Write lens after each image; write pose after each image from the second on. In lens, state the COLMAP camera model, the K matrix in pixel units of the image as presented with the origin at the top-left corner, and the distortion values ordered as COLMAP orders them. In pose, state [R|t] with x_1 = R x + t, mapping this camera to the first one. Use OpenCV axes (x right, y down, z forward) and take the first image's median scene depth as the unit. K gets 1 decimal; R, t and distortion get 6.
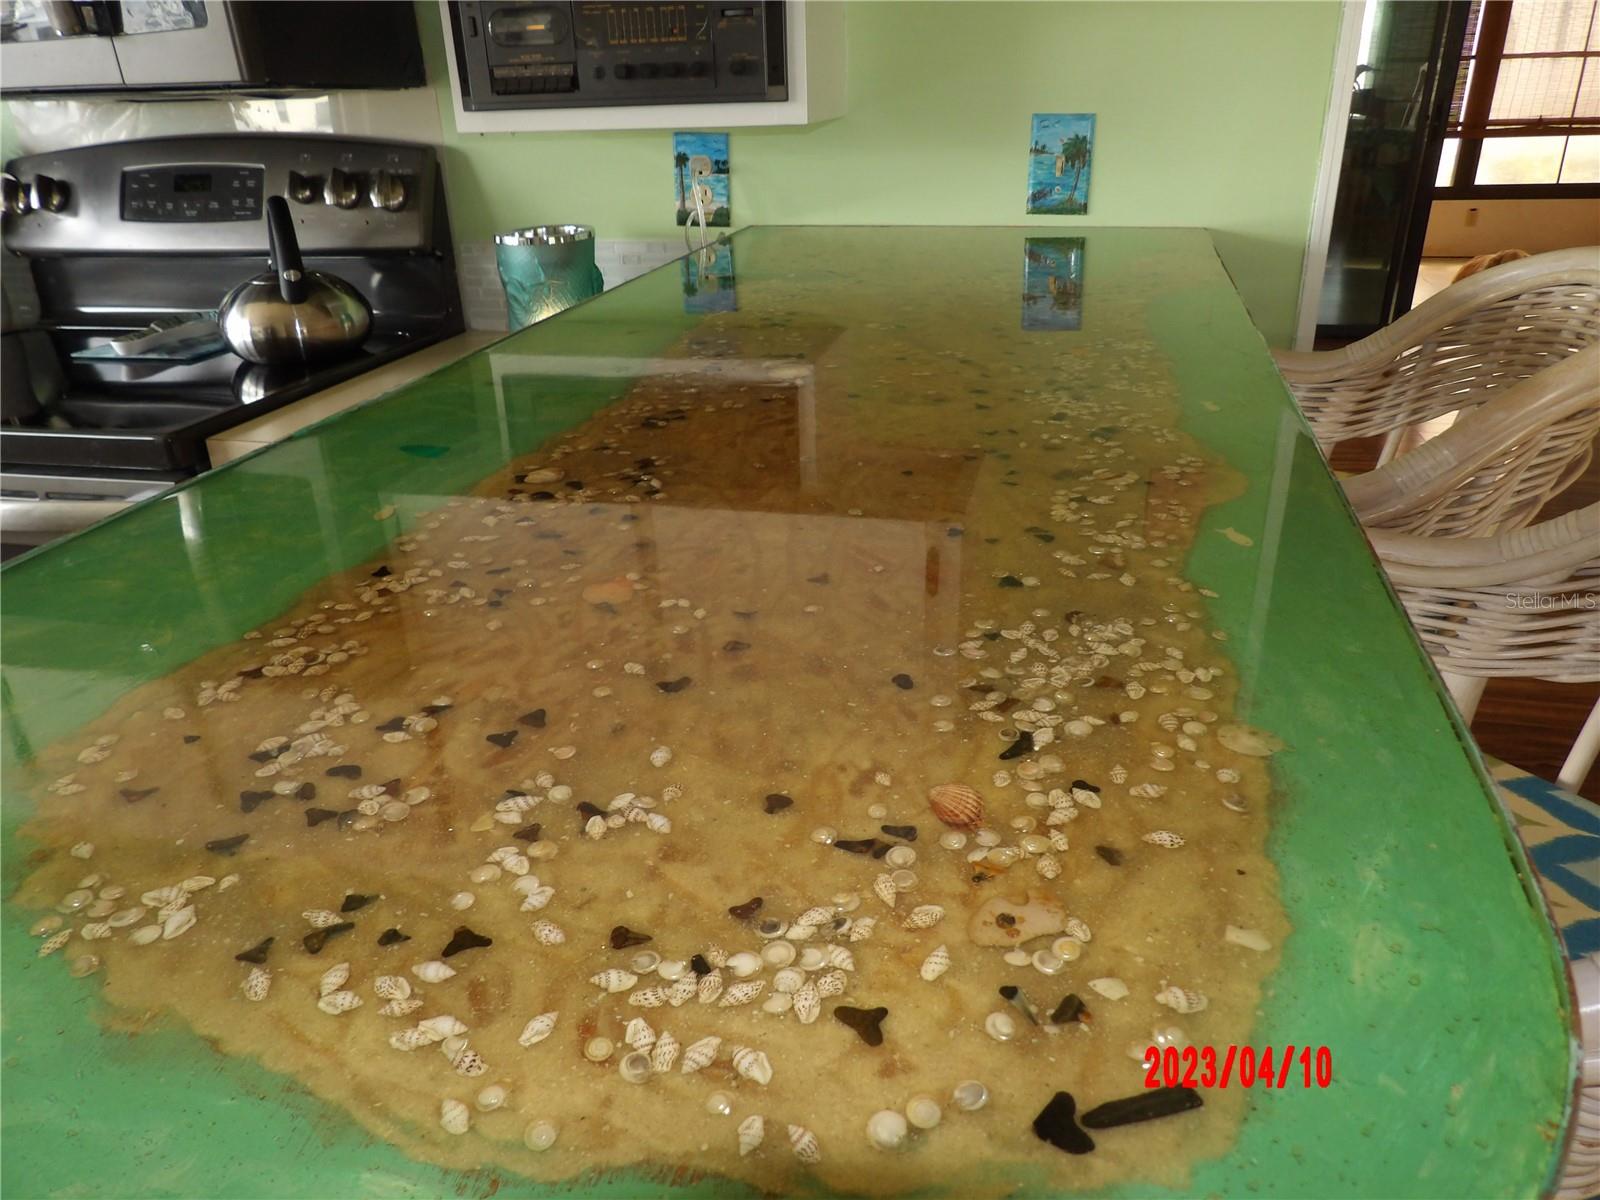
lens RADIAL K [[1098.5, 0, 800.0], [0, 1098.5, 600.0], [0, 0, 1]] dist [-0.045743, 0.049320]
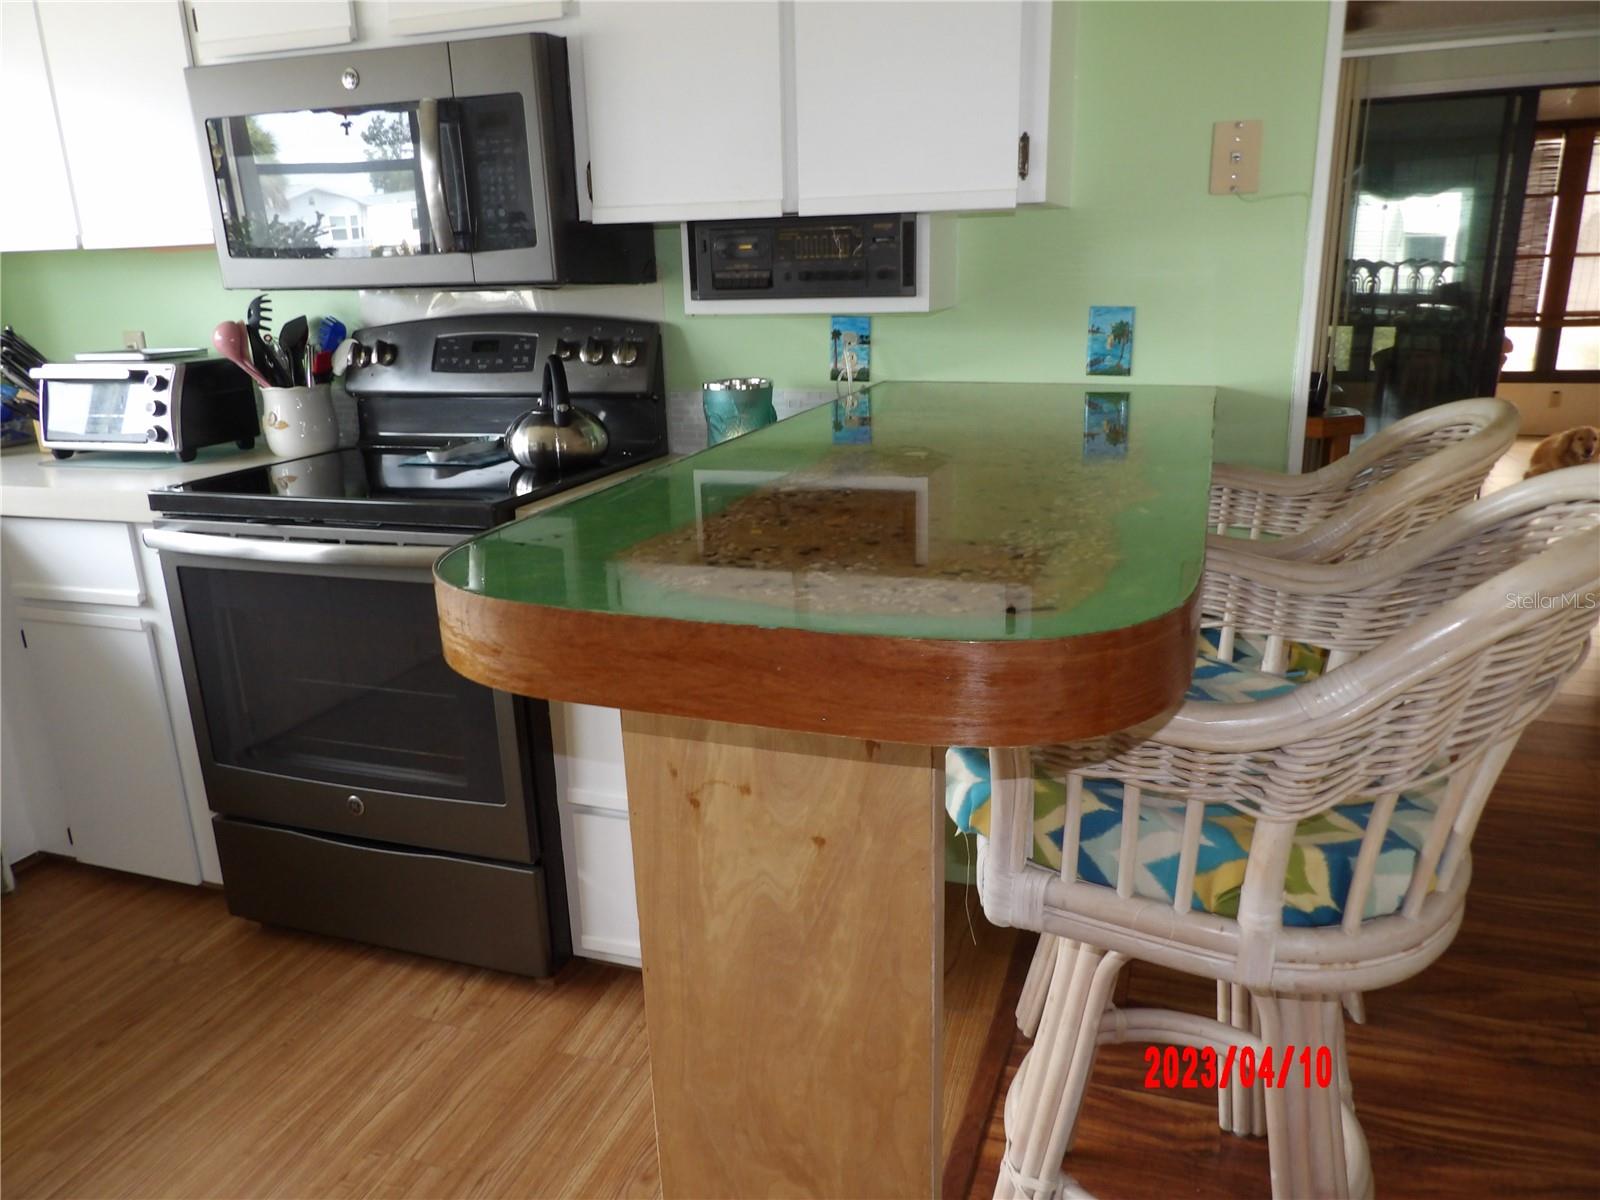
lens RADIAL K [[1098.5, 0, 800.0], [0, 1098.5, 600.0], [0, 0, 1]] dist [-0.045743, 0.049320]
pose [[0.994936, 0.034122, -0.094538, -0.011295], [-0.047900, 0.987894, -0.147549, 0.143124], [0.088358, 0.151330, 0.984526, -0.337006]]
